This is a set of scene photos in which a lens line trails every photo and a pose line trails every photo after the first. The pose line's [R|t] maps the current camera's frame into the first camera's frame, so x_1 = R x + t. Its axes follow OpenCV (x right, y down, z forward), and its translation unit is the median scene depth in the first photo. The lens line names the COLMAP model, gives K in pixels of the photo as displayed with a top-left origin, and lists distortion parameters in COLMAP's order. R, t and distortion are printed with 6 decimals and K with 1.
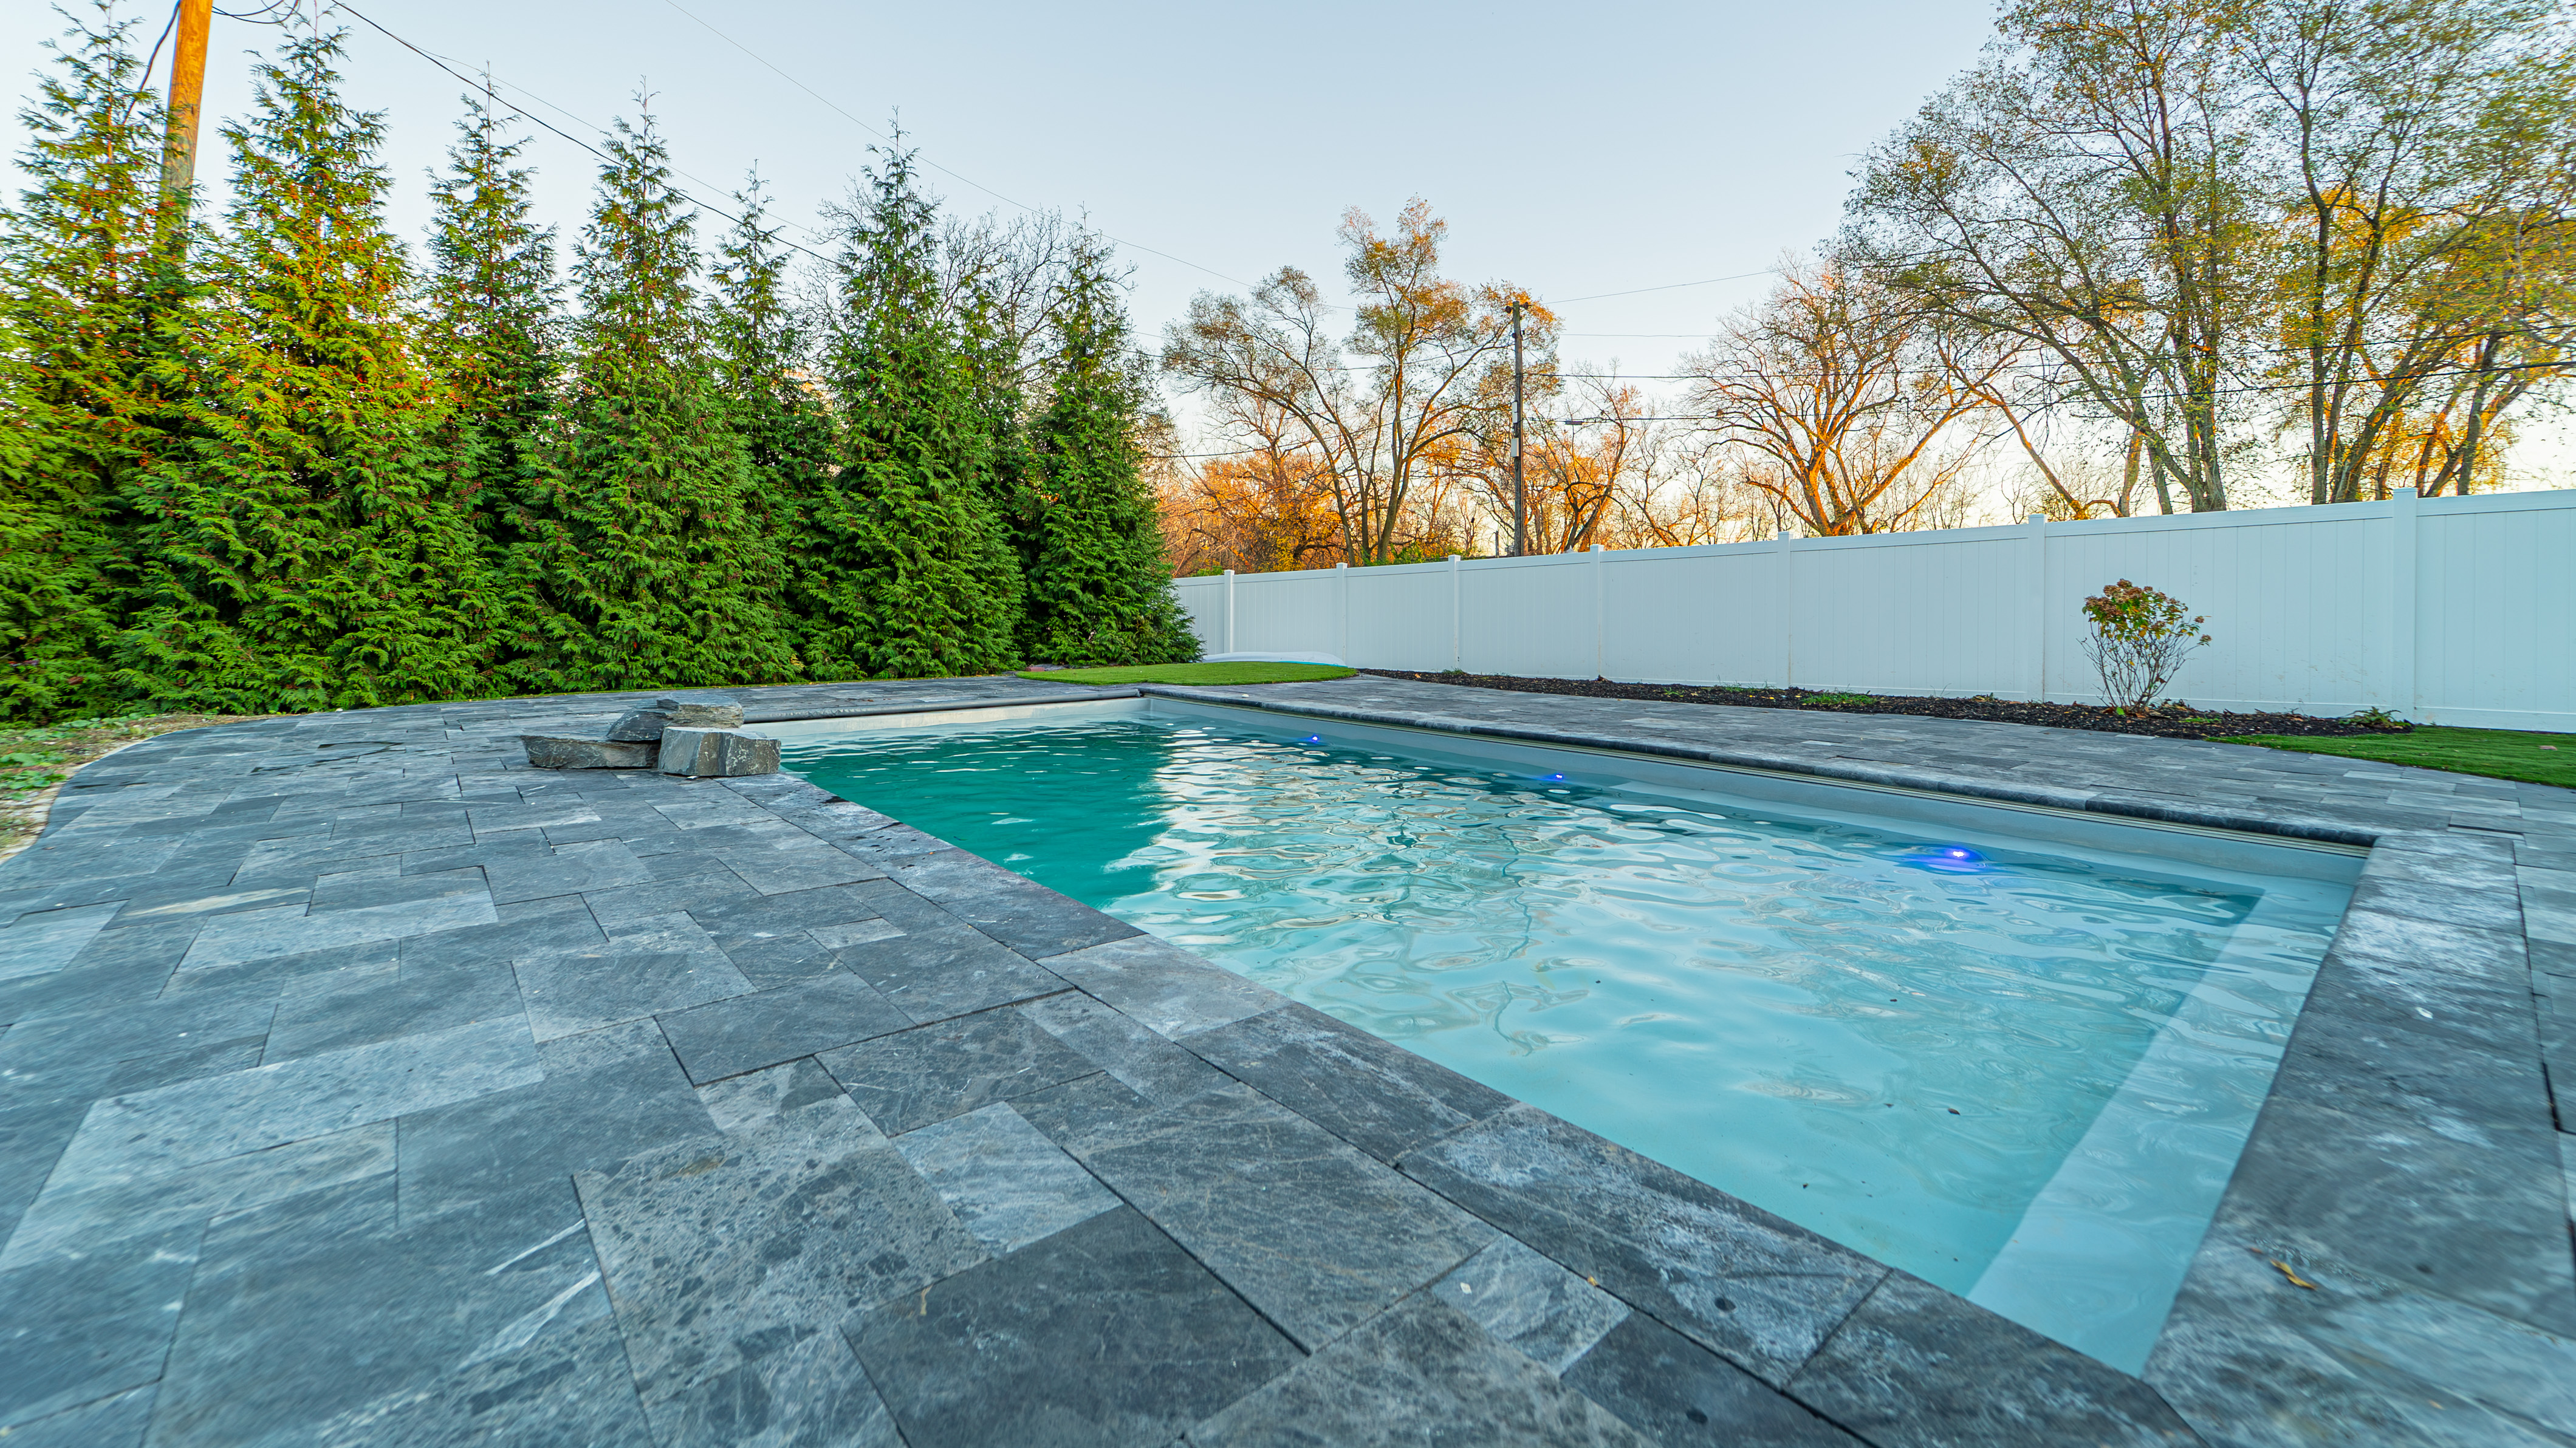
lens RADIAL K [[1020.3, 0, 1288.8], [0, 1020.3, 614.7], [0, 0, 1]] dist [-0.000698, -0.000164]
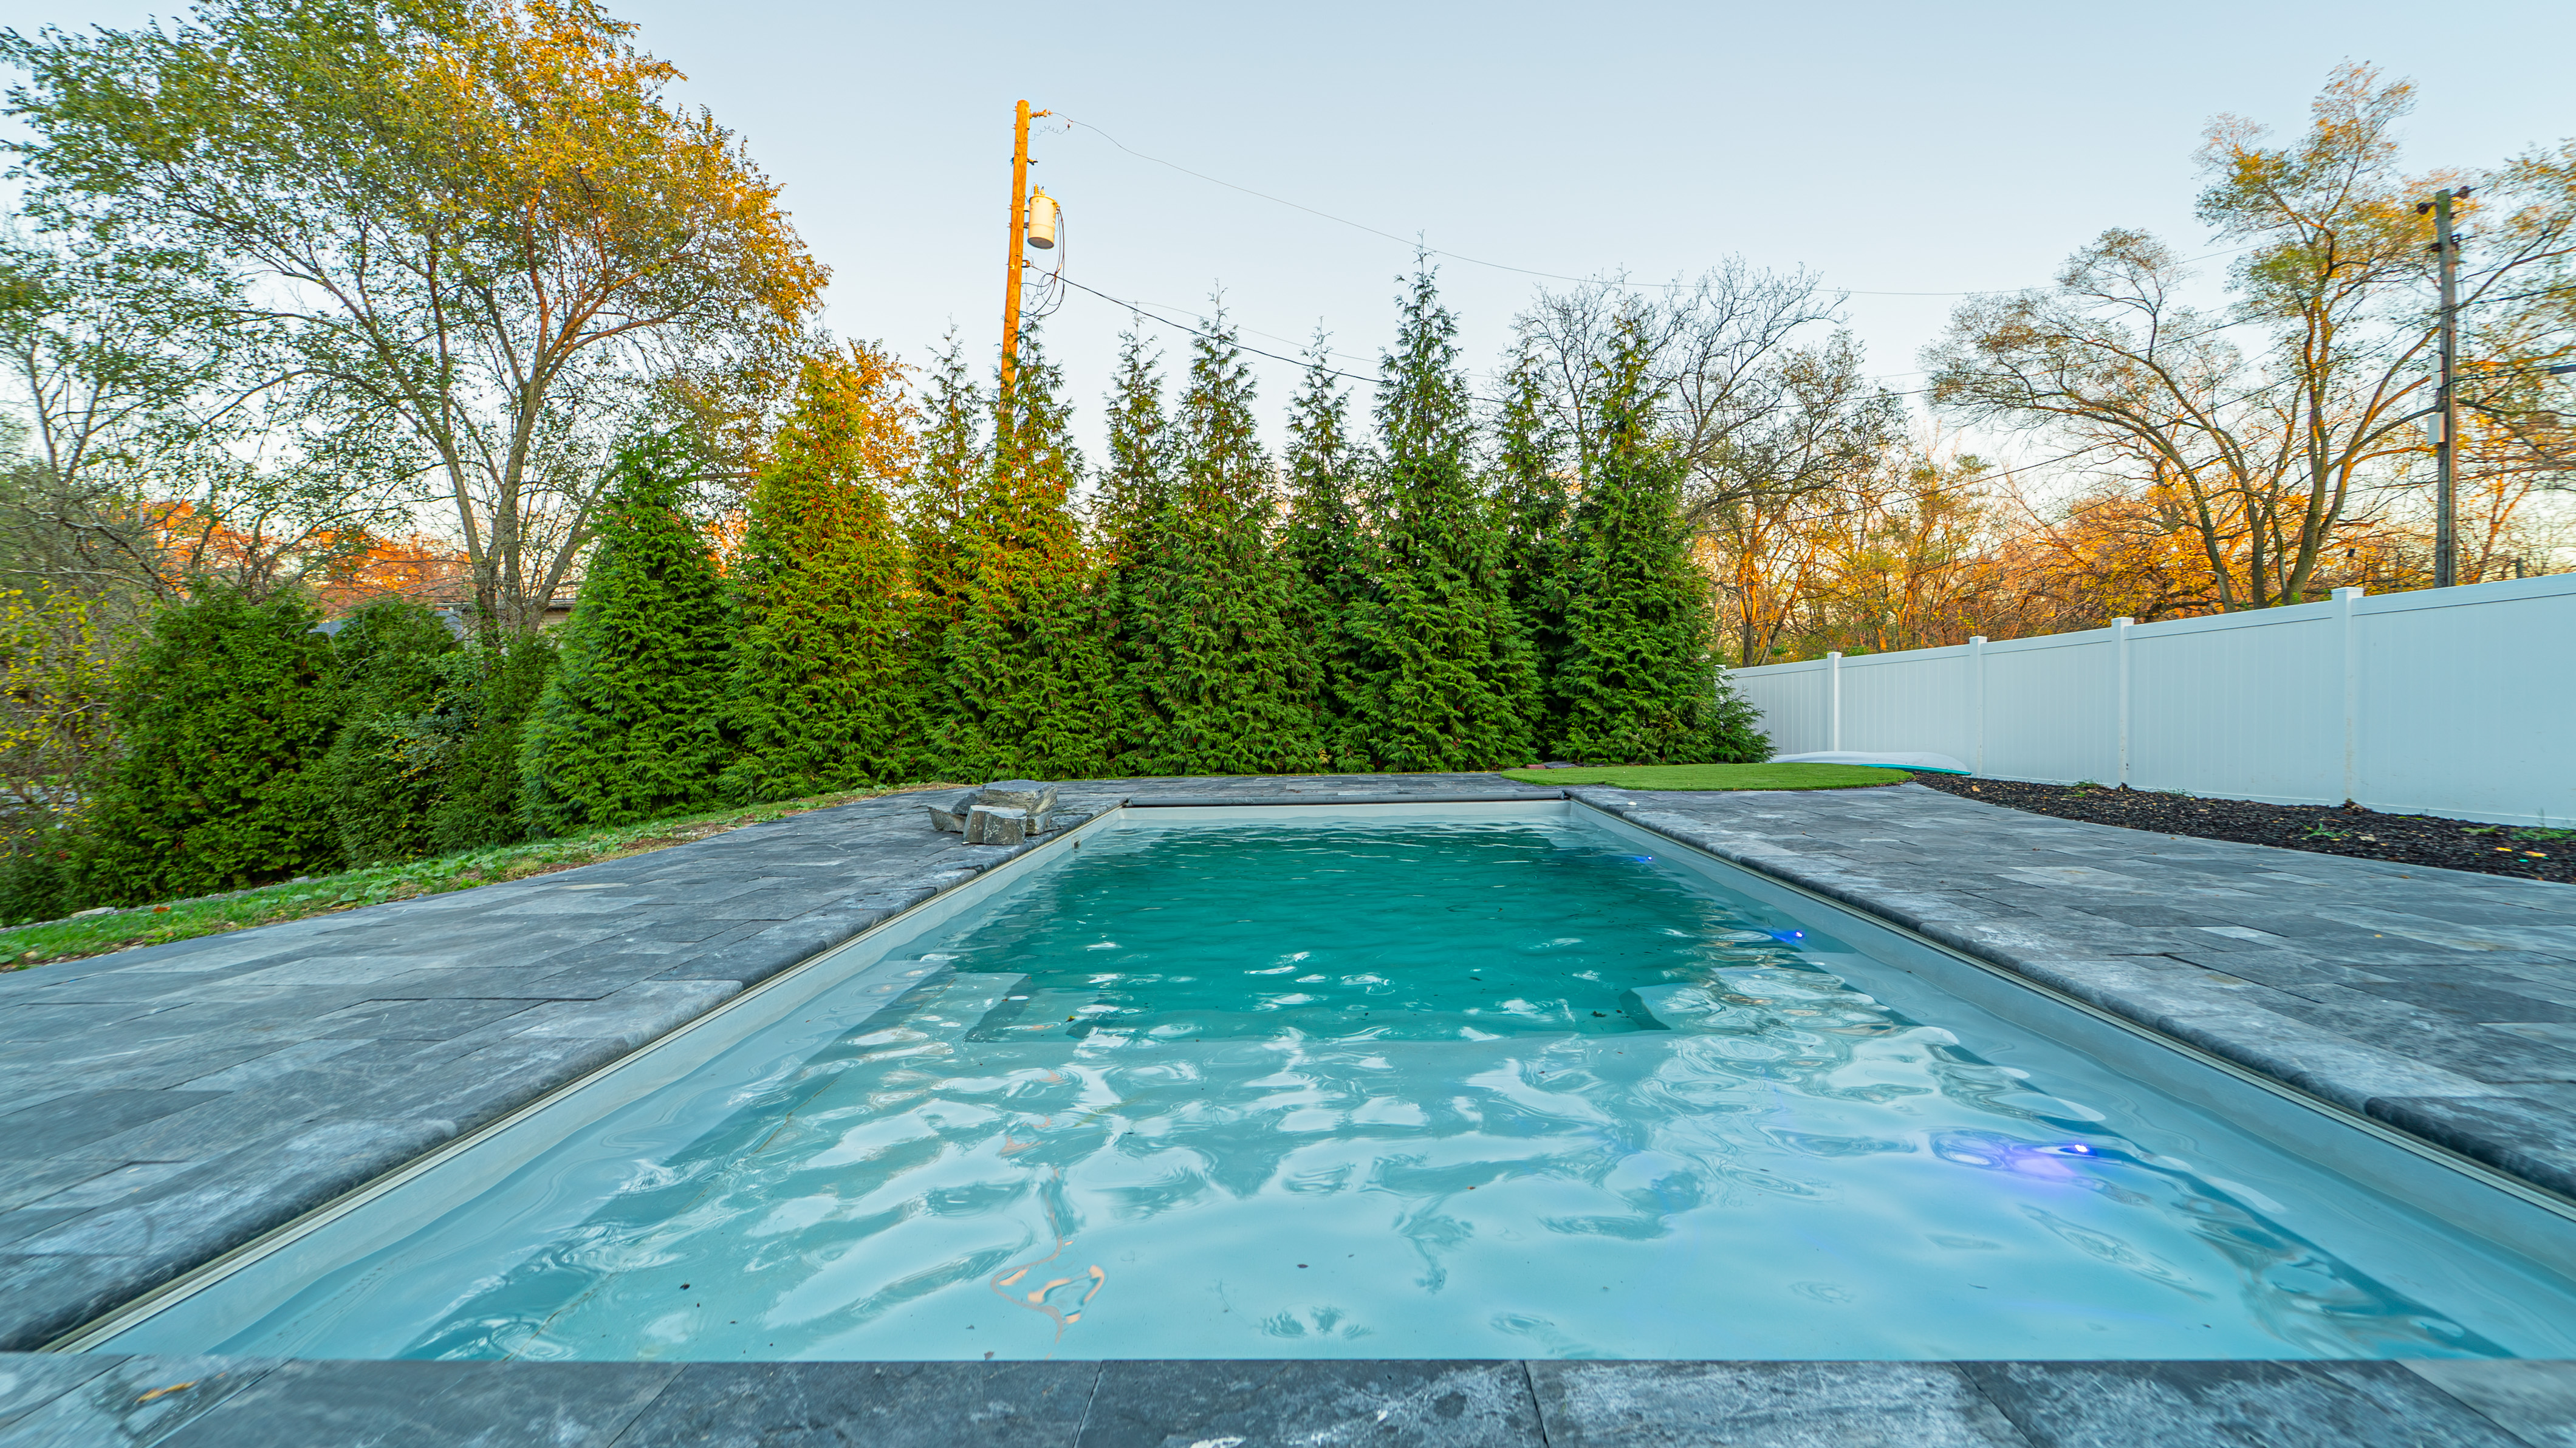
lens RADIAL K [[1047.8, 0, 1298.0], [0, 1047.8, 734.4], [0, 0, 1]] dist [-0.000425, -0.000493]
pose [[0.739393, 0.004508, -0.673258, 0.275279], [0.014989, 0.999620, 0.023154, -0.004593], [0.673107, -0.027211, 0.739045, 0.107206]]
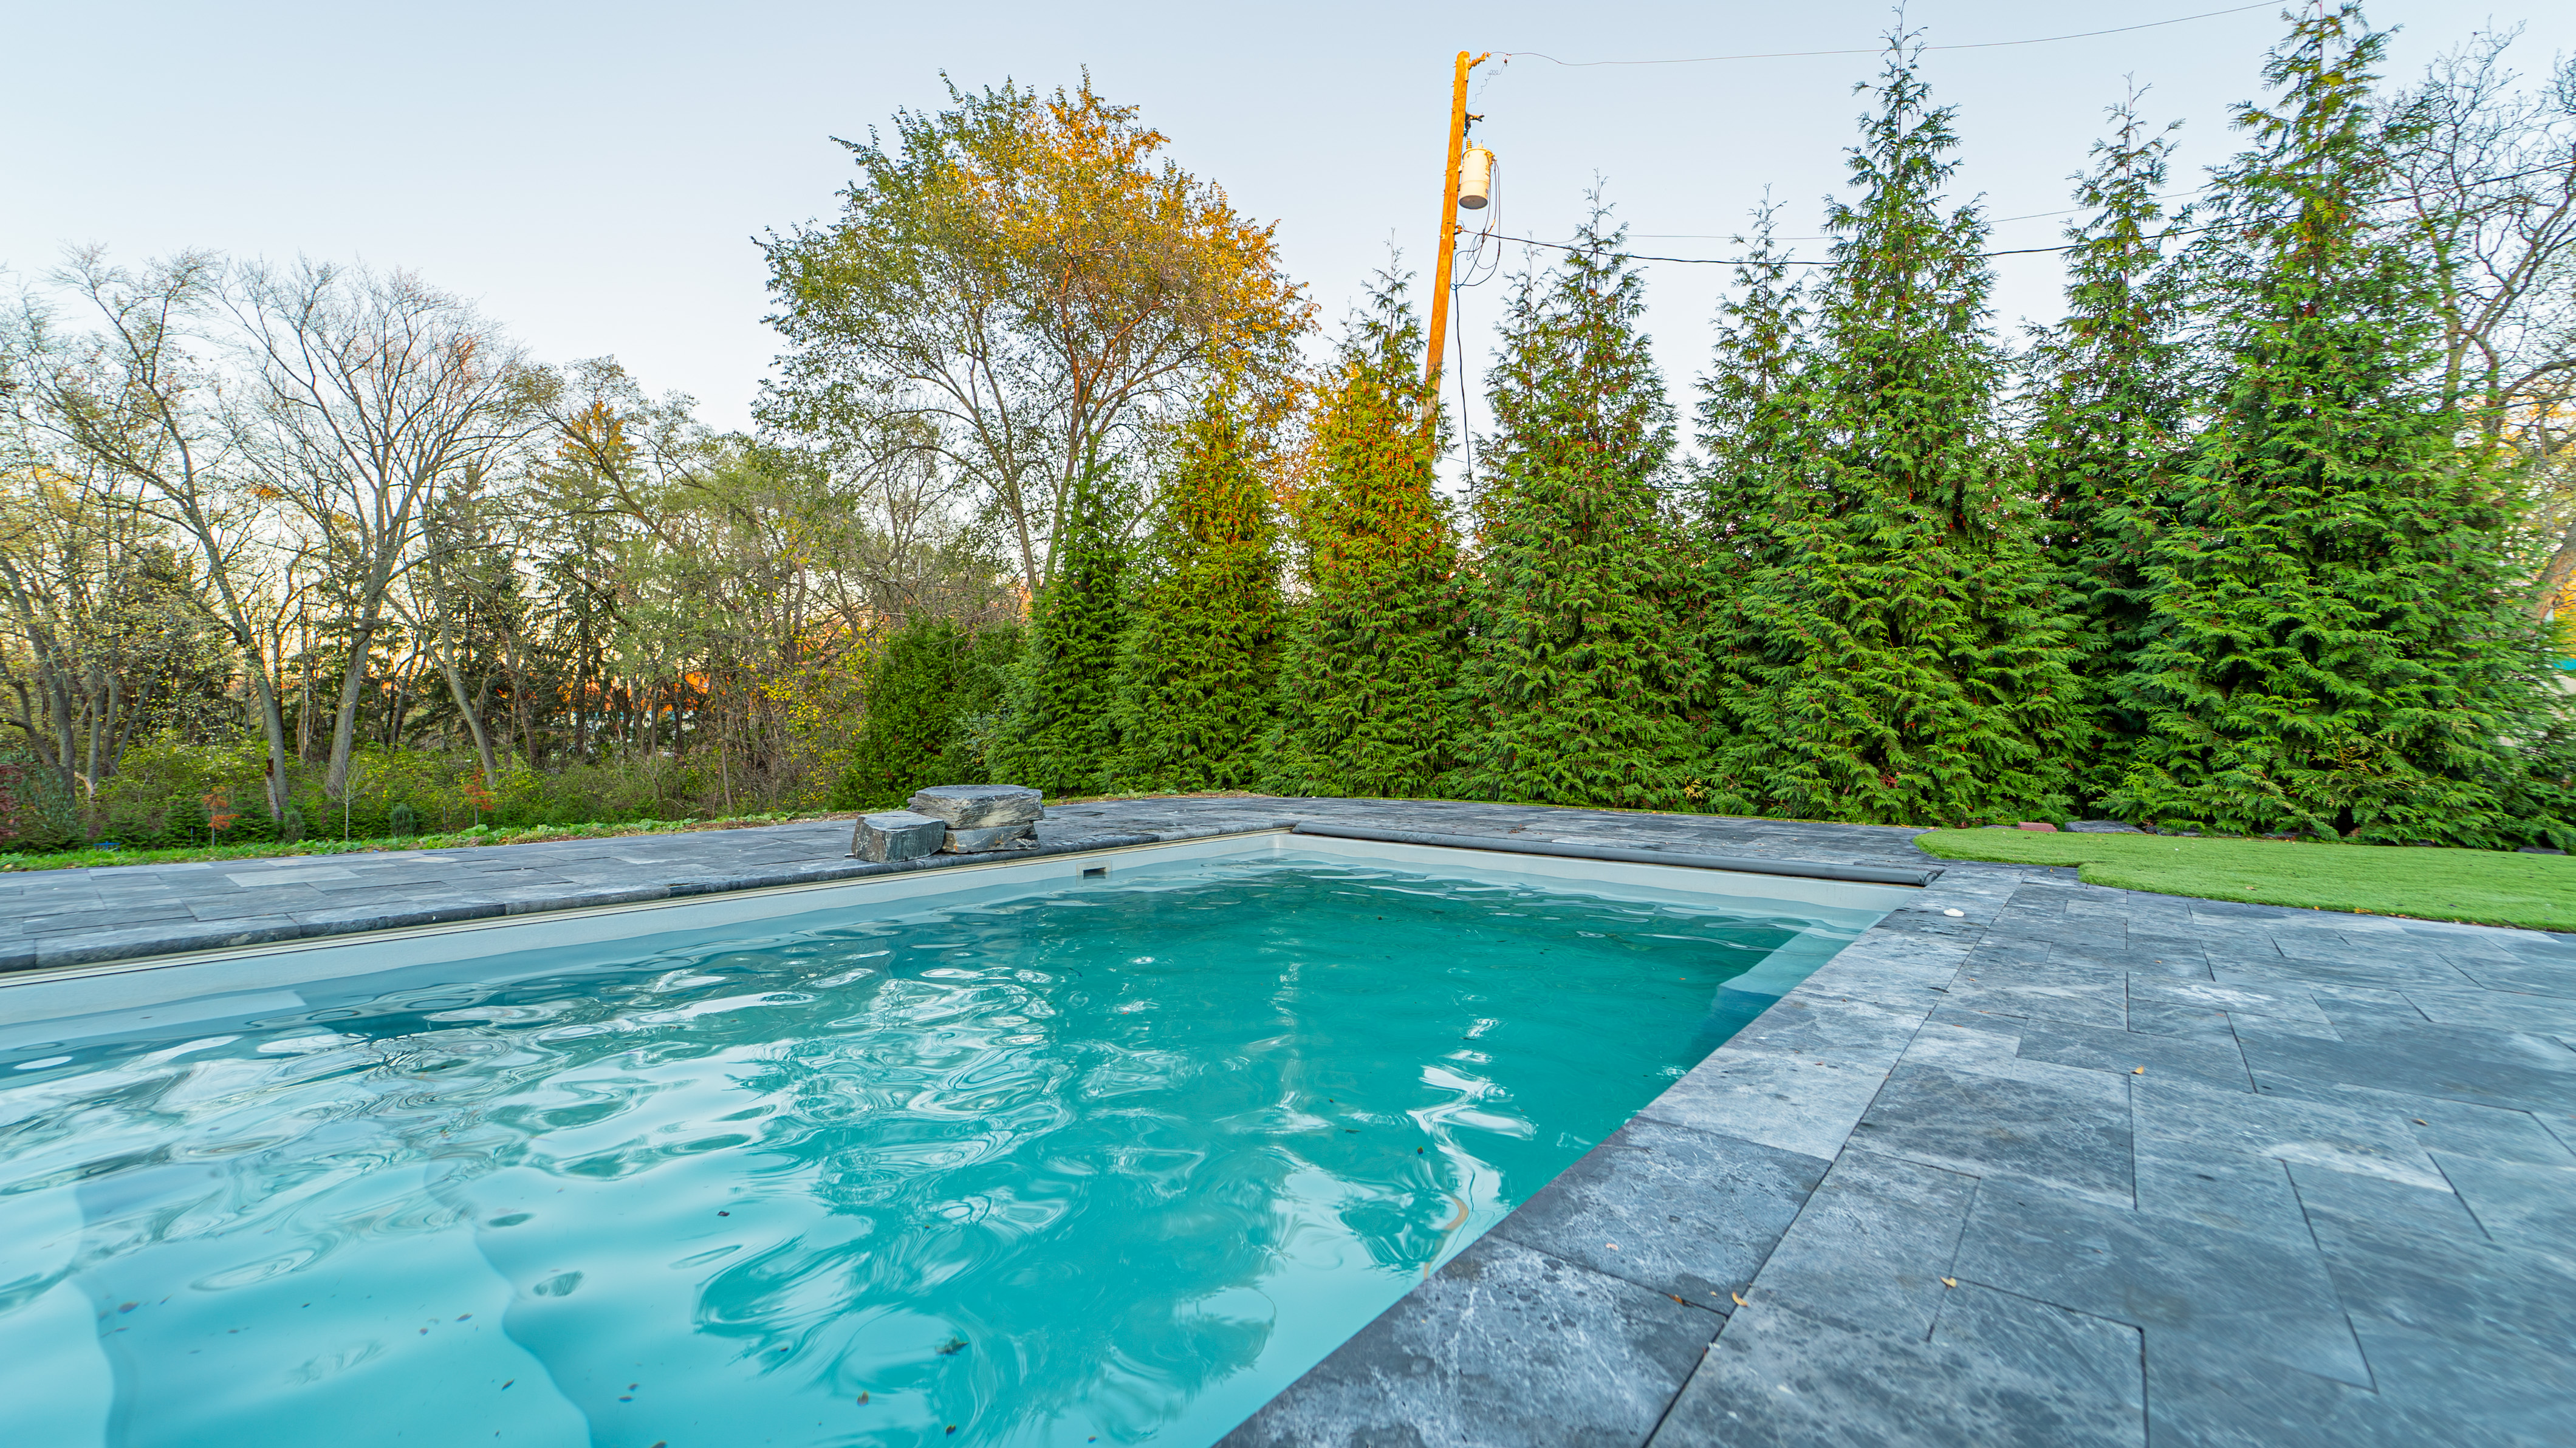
lens RADIAL K [[1028.9, 0, 1297.8], [0, 1028.9, 733.1], [0, 0, 1]] dist [0.002950, -0.001781]
pose [[0.191068, 0.003402, -0.981571, 0.251459], [-0.015008, 0.999887, 0.000544, 0.007502], [0.981462, 0.014628, 0.191098, 0.508871]]
